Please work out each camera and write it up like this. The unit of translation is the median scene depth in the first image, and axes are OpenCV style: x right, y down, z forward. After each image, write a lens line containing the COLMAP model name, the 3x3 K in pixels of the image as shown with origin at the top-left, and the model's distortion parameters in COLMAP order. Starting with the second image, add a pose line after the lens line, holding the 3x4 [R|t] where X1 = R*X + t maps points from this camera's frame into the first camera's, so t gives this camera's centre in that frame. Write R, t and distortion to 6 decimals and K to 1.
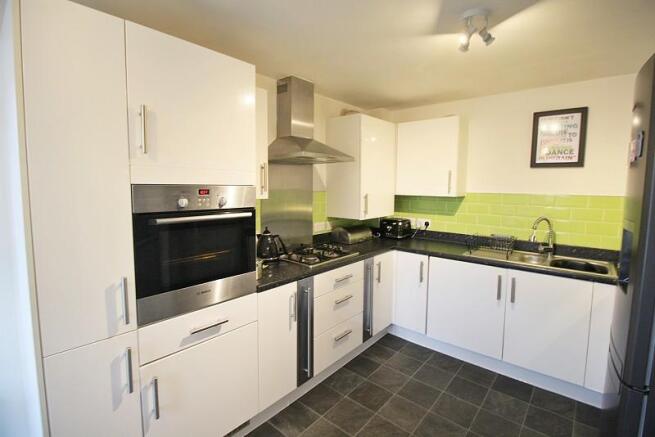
lens RADIAL K [[314.7, 0, 325.0], [0, 314.7, 216.5], [0, 0, 1]] dist [-0.006931, -0.003437]
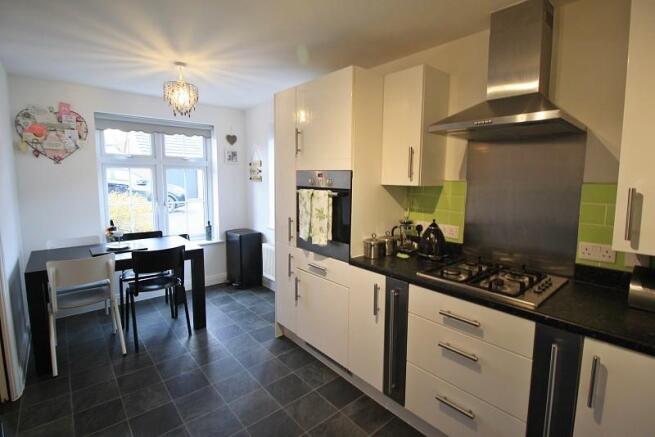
lens RADIAL K [[314.7, 0, 331.8], [0, 314.7, 212.2], [0, 0, 1]] dist [-0.006931, -0.003437]
pose [[-0.149770, 0.112009, -0.982356, 0.858131], [-0.102307, 0.986473, 0.128076, -0.081265], [0.983414, 0.119684, -0.136285, 1.025168]]
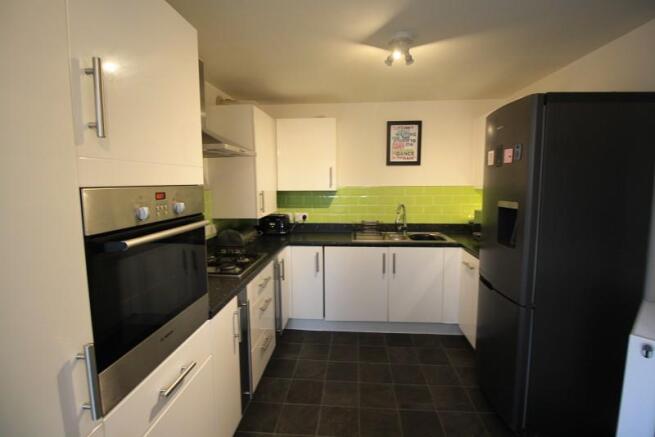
lens RADIAL K [[314.7, 0, 330.9], [0, 314.7, 216.9], [0, 0, 1]] dist [-0.006931, -0.003437]
pose [[0.804364, -0.084646, 0.588076, -0.284270], [0.075302, 0.996341, 0.040413, -0.017296], [-0.589345, 0.011777, 0.807795, 0.116623]]
